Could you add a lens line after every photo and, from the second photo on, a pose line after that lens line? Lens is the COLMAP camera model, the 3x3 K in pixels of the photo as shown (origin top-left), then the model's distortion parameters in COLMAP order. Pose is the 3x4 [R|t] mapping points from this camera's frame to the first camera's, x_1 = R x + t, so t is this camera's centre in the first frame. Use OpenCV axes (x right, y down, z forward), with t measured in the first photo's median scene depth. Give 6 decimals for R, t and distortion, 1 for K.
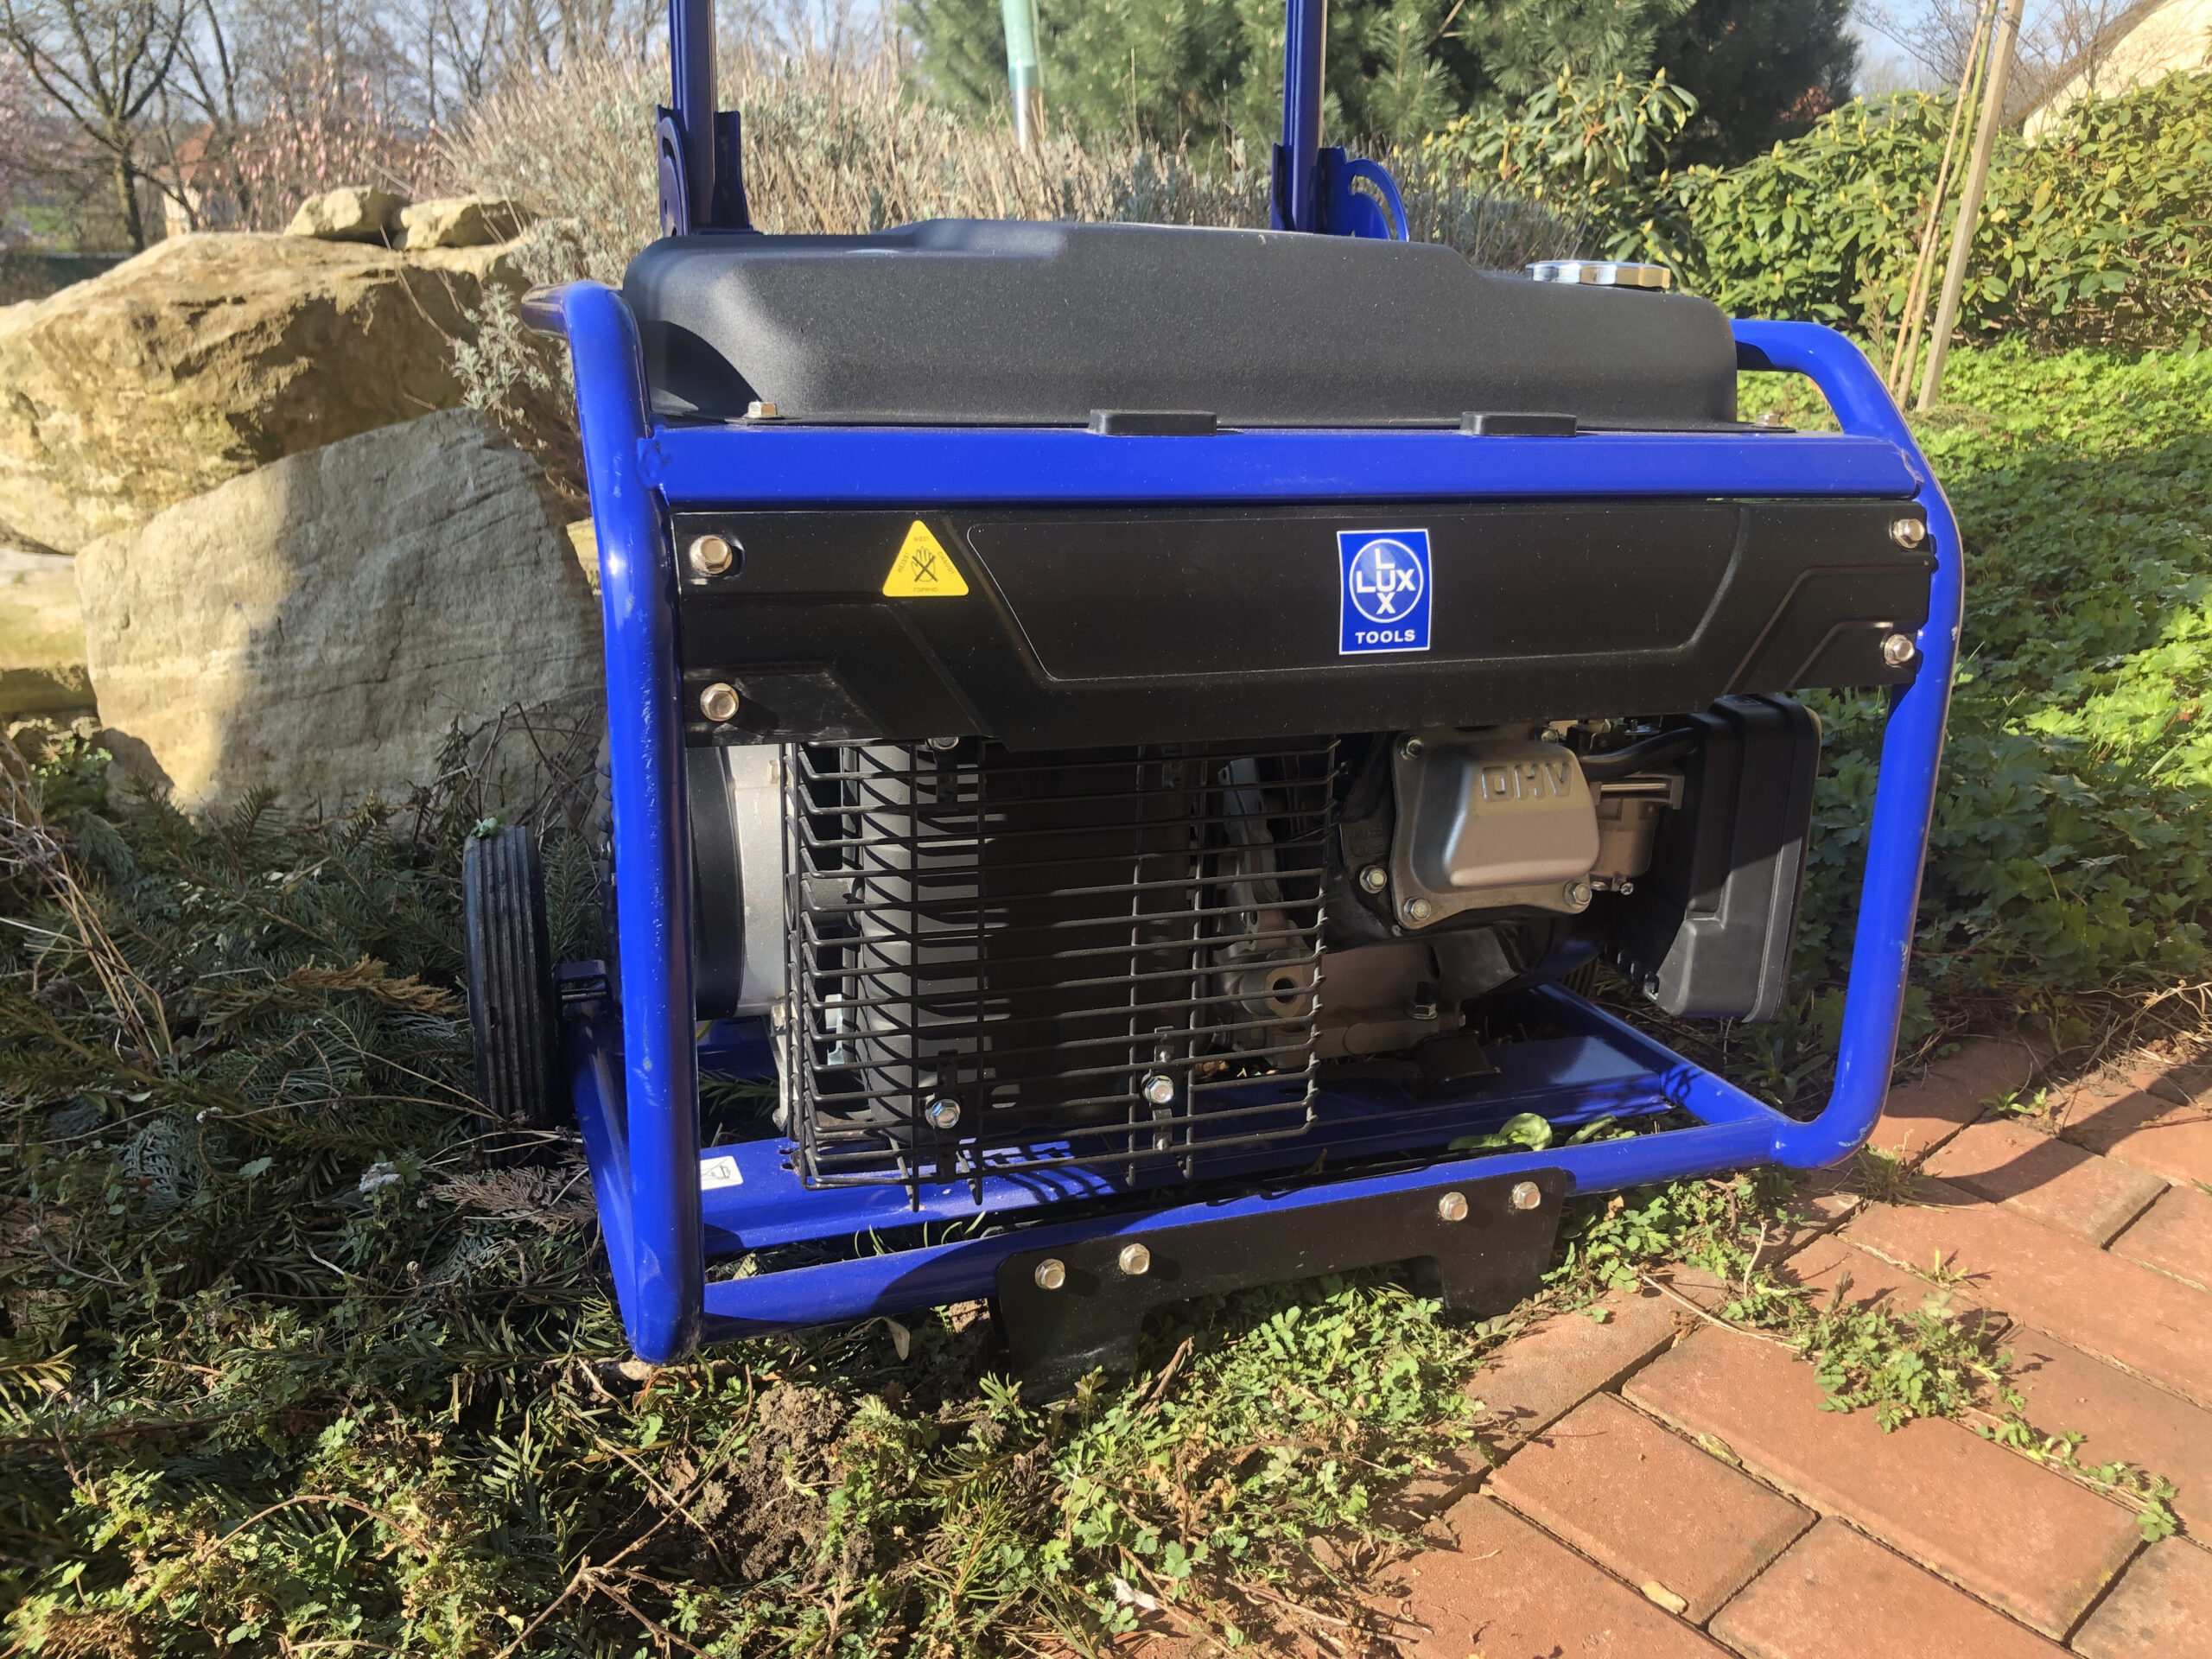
lens RADIAL K [[1815.0, 0, 1105.6], [0, 1815.0, 823.6], [0, 0, 1]] dist [0.010708, 0.010324]
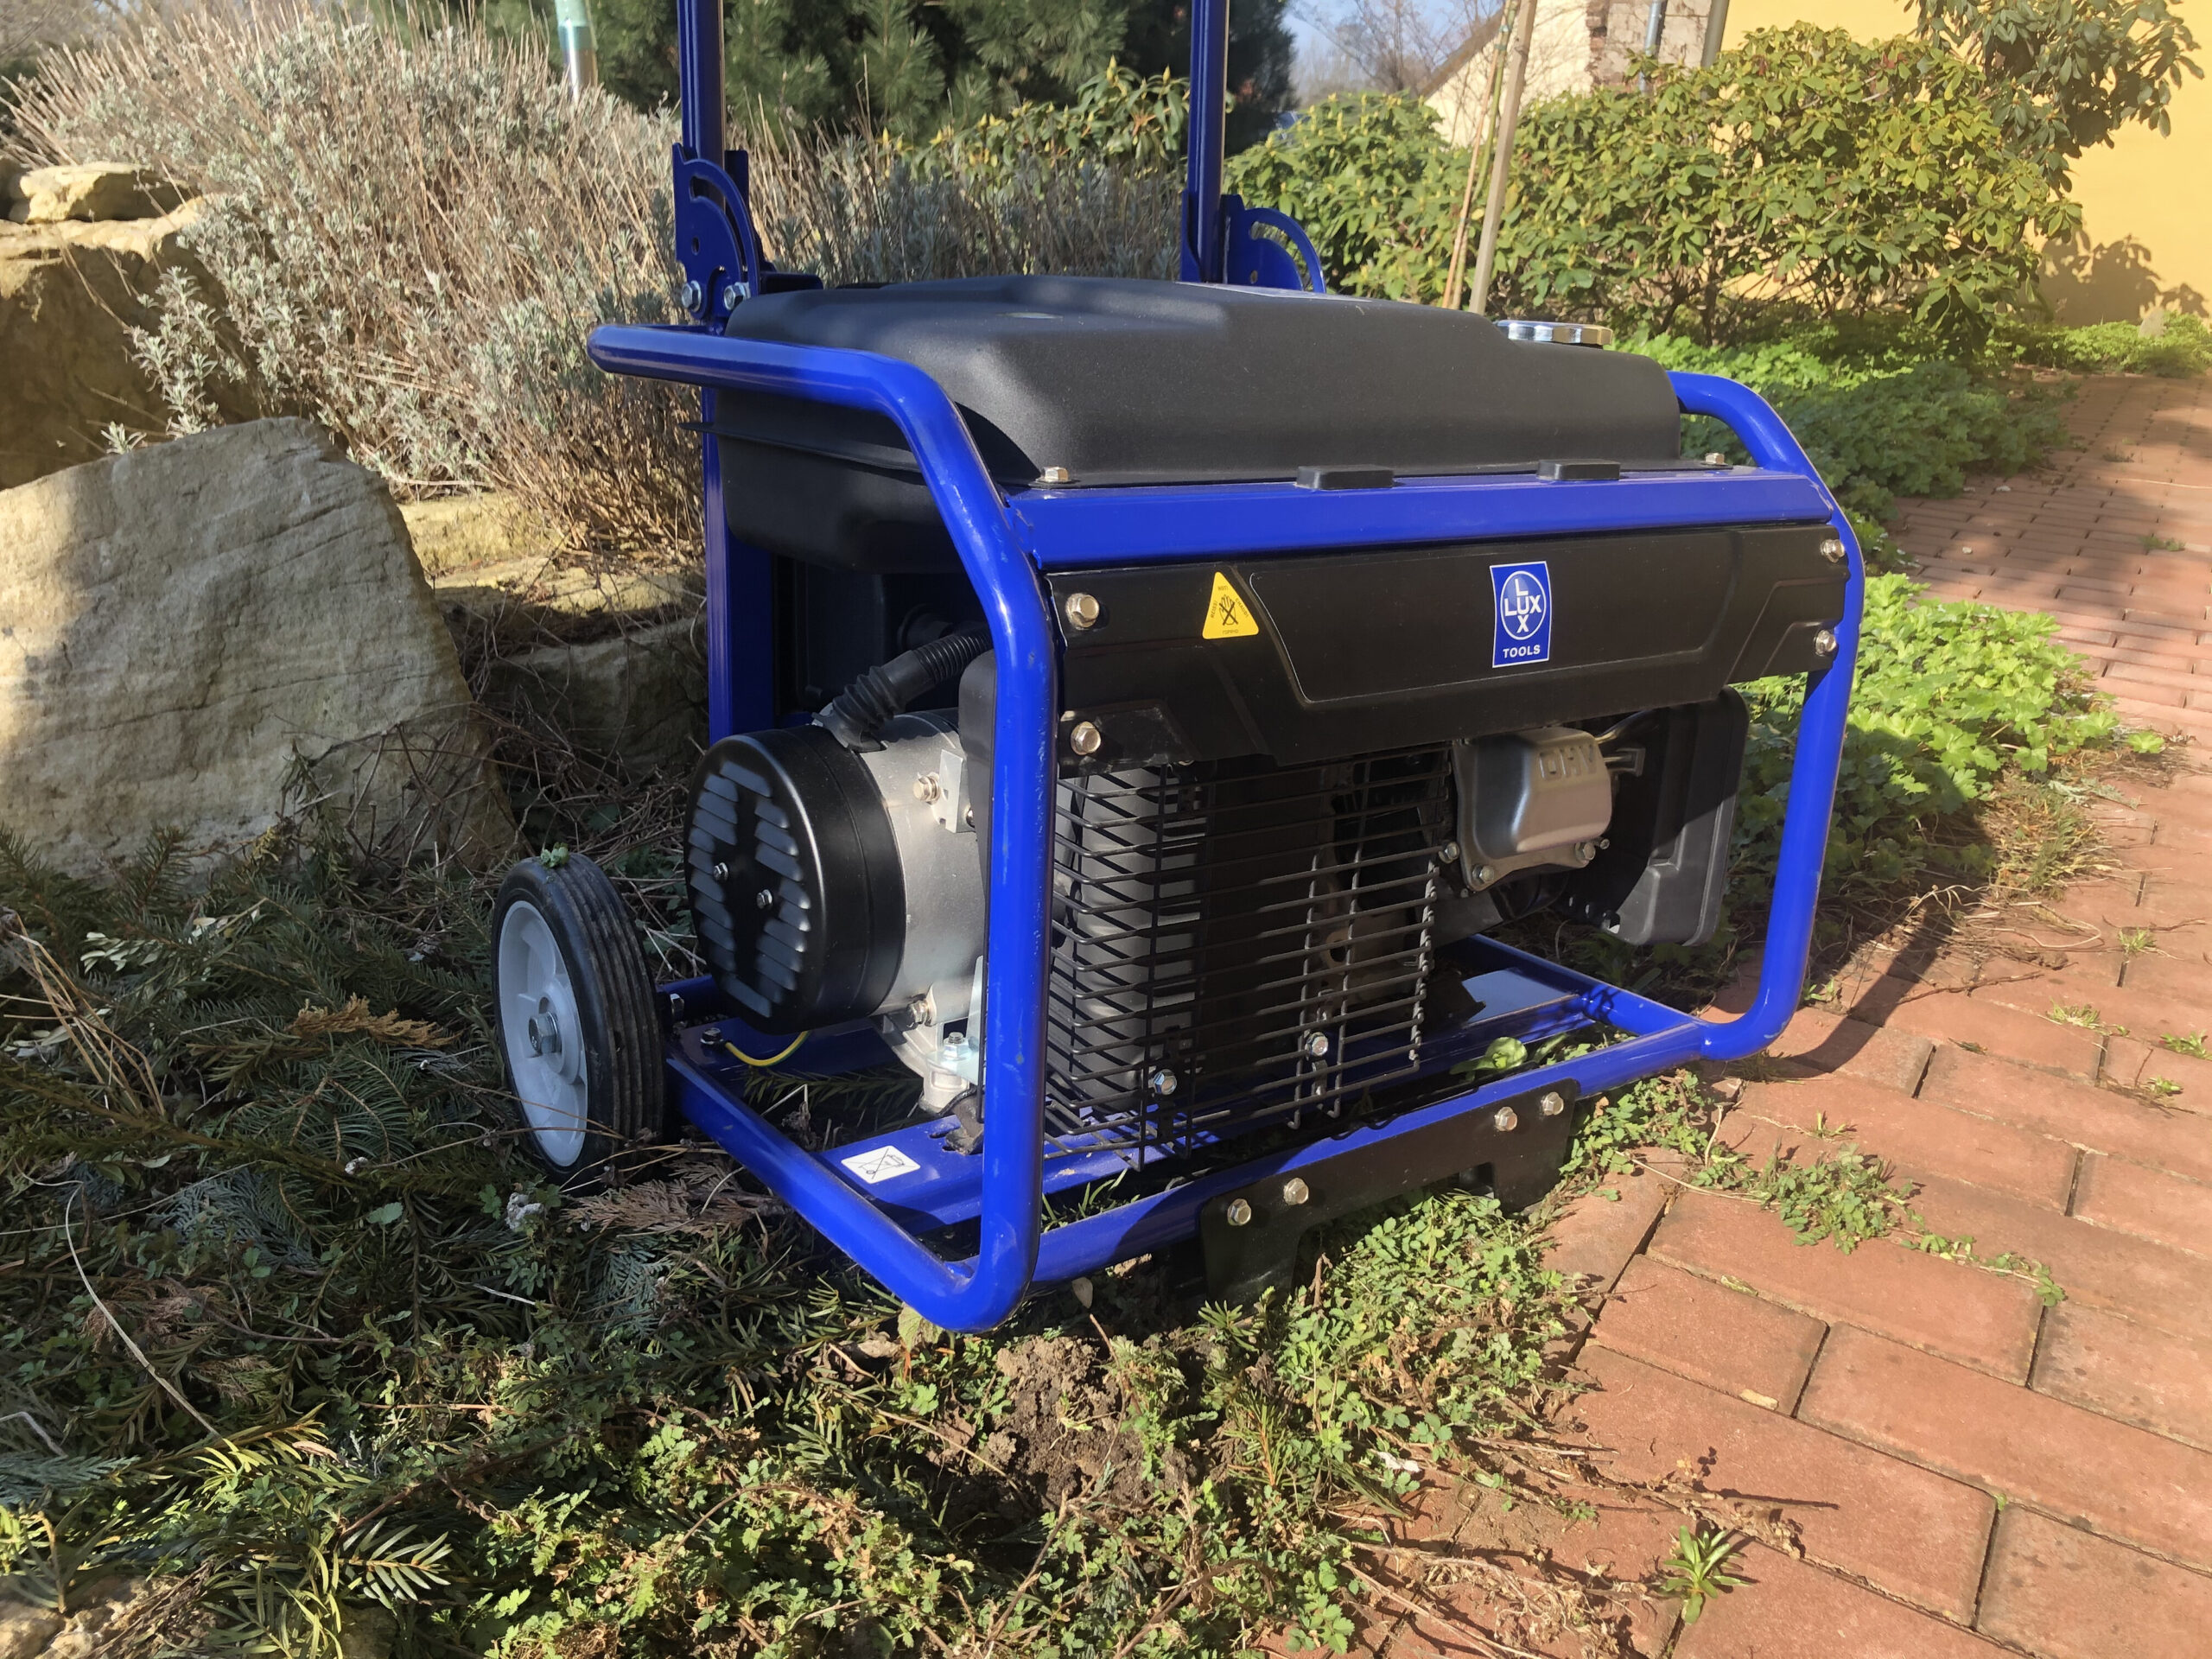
lens RADIAL K [[1813.9, 0, 1104.8], [0, 1813.9, 834.5], [0, 0, 1]] dist [0.008912, 0.003323]
pose [[0.957209, -0.065232, 0.281948, -0.375967], [0.057361, 0.997701, 0.036092, -0.033608], [-0.283654, -0.018375, 0.958751, -0.065870]]
